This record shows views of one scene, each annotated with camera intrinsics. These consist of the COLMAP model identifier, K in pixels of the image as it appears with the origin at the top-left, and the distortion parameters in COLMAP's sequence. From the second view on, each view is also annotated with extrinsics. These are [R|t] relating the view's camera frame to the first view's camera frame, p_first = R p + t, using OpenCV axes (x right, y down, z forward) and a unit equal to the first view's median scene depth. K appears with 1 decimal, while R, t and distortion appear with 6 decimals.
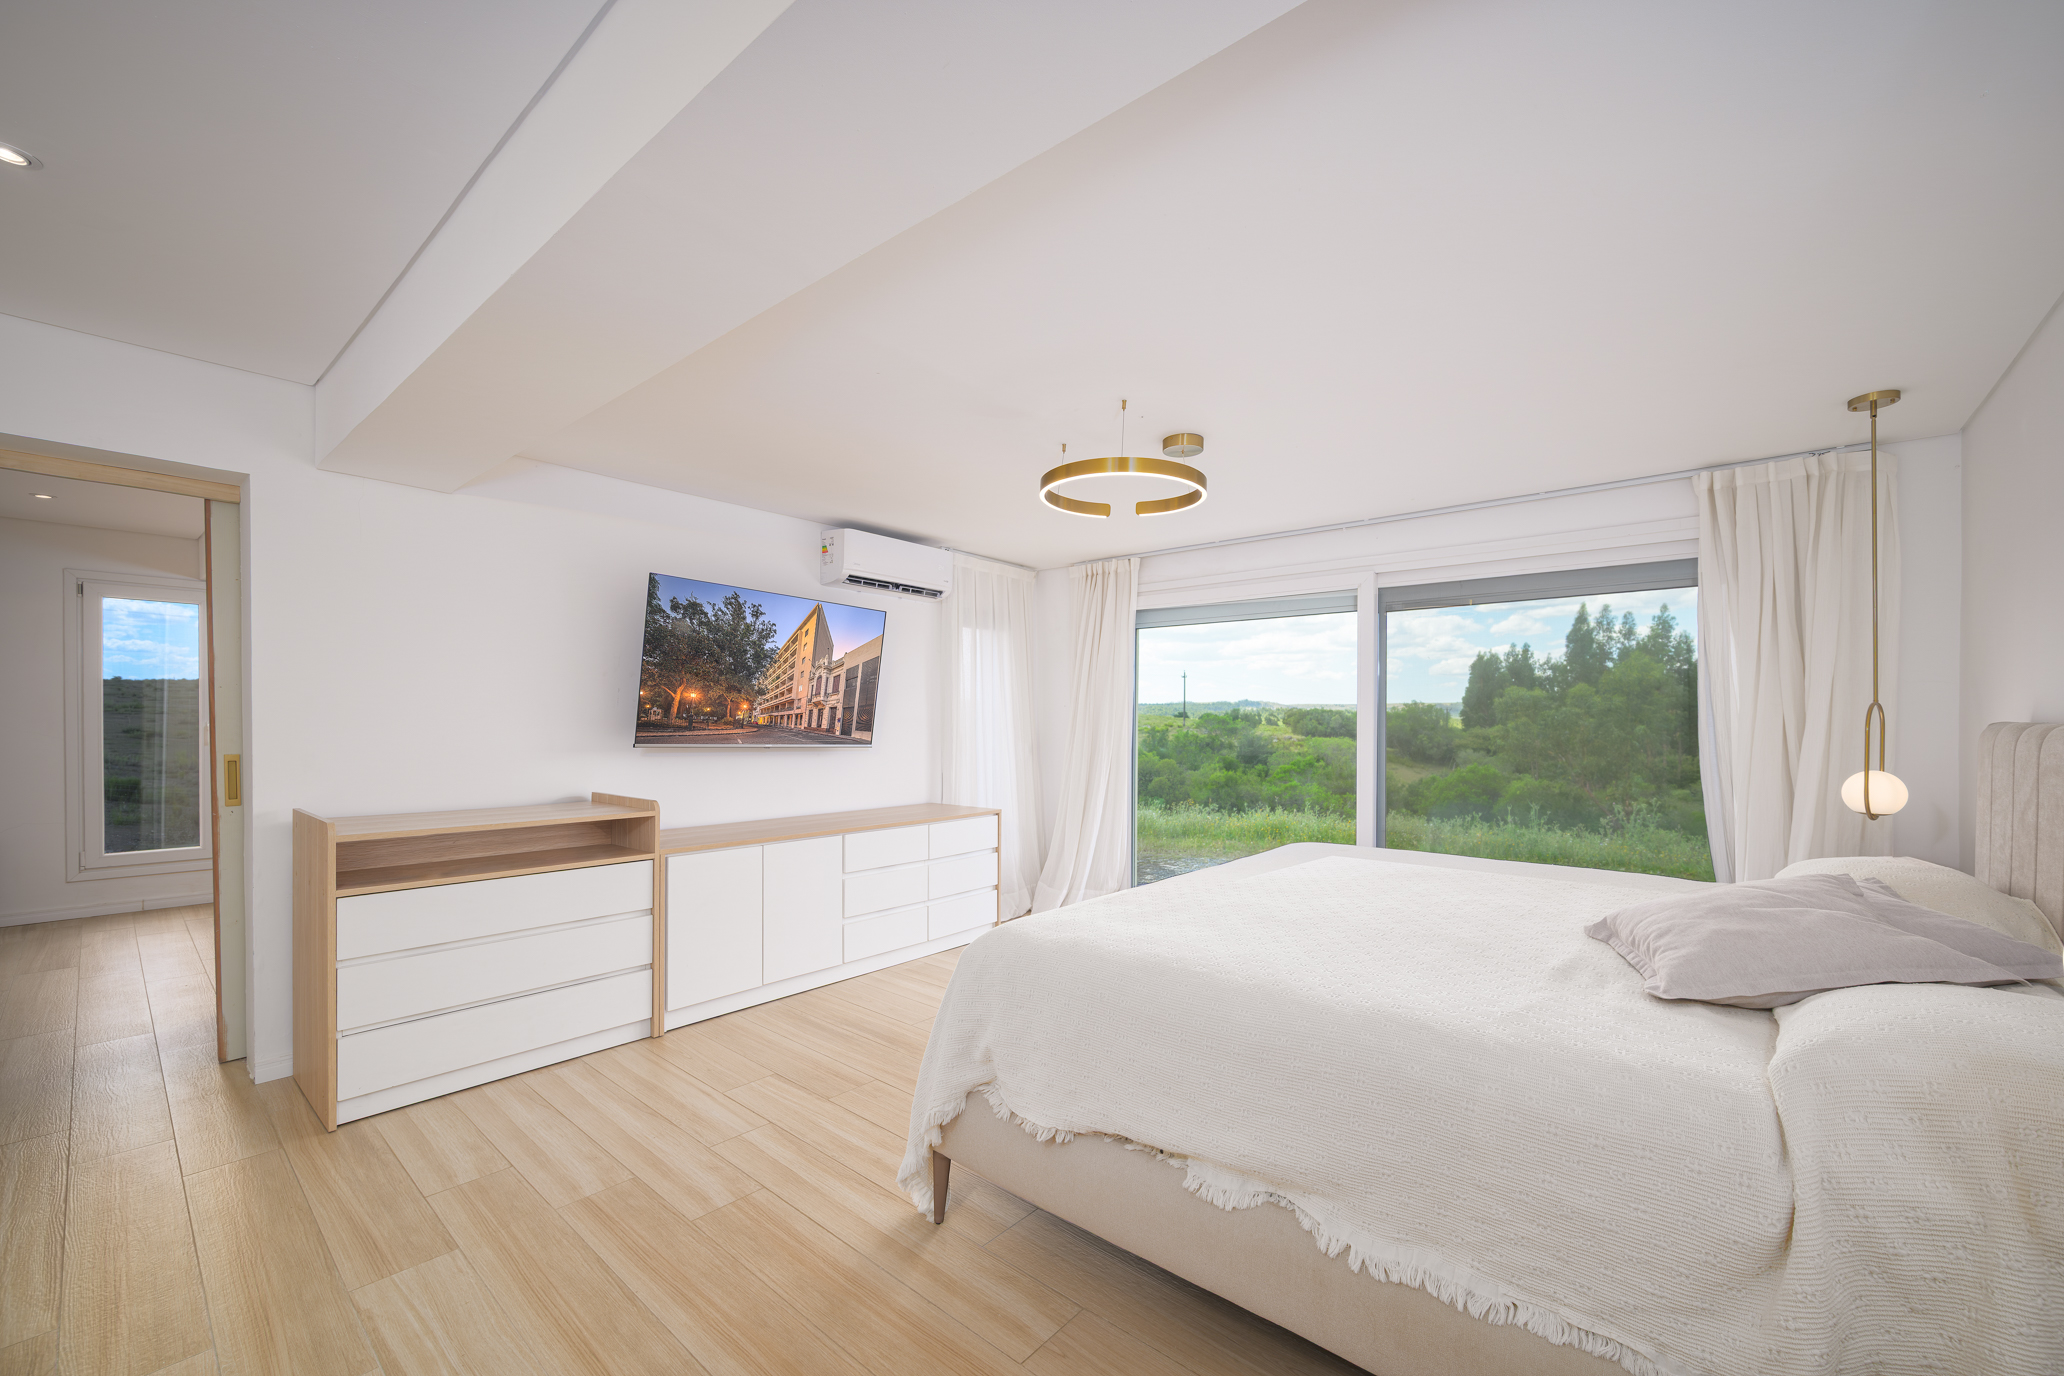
lens RADIAL K [[825.9, 0, 1031.0], [0, 825.9, 720.1], [0, 0, 1]] dist [-0.000259, 0.000003]
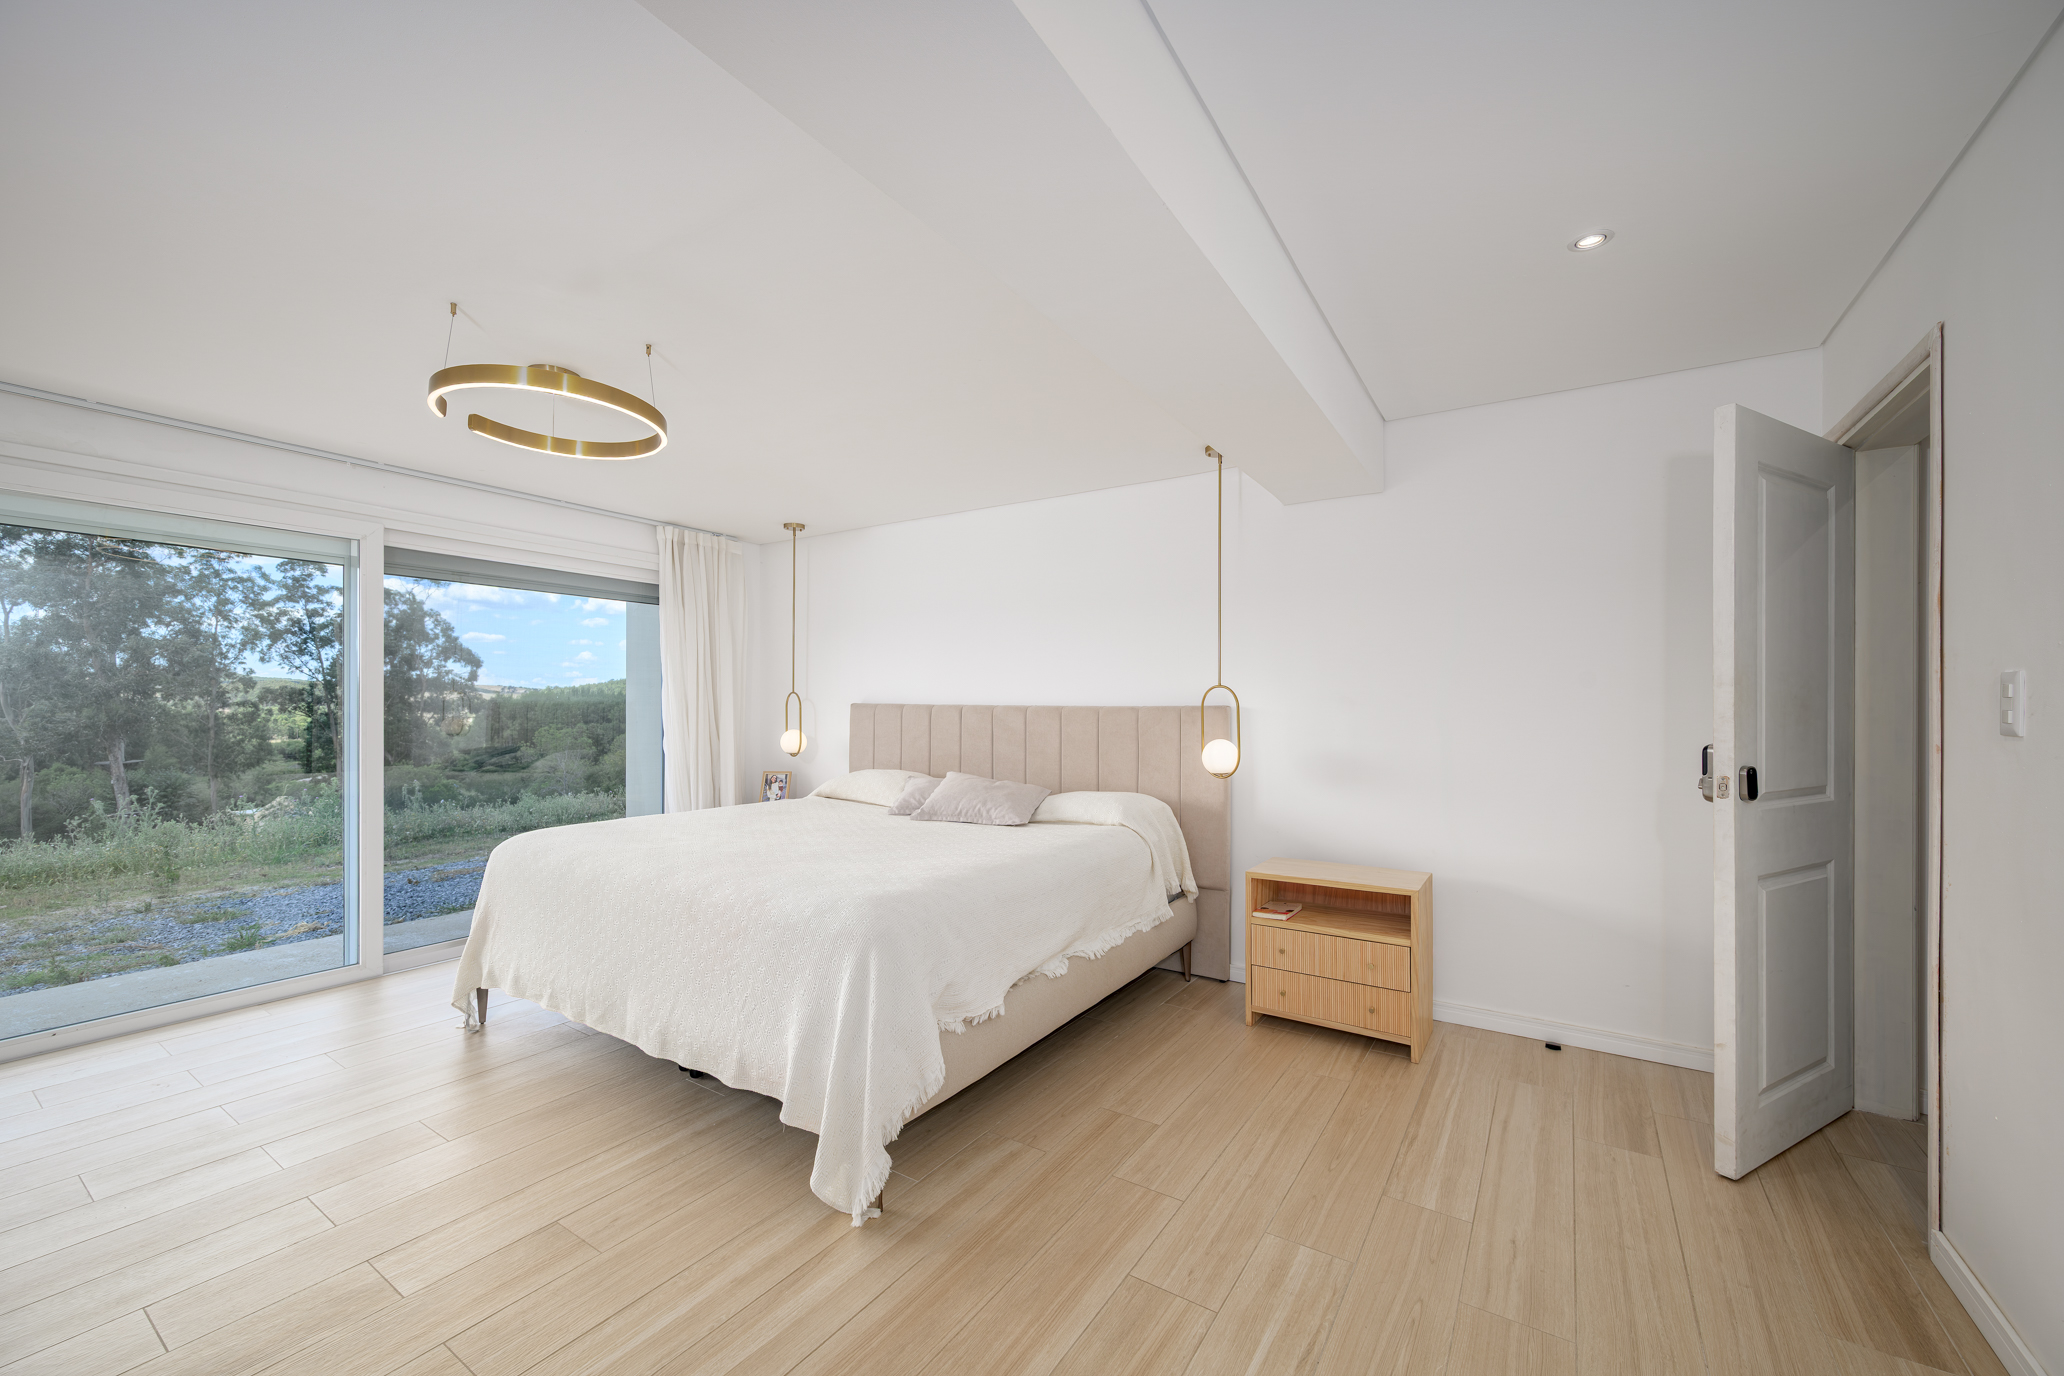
lens RADIAL K [[820.7, 0, 1031.1], [0, 820.7, 701.4], [0, 0, 1]] dist [-0.000085, 0.000025]
pose [[-0.133709, -0.002198, 0.991018, -1.138880], [-0.003371, 0.999993, 0.001763, -0.006598], [-0.991015, -0.003105, -0.133716, 0.976148]]
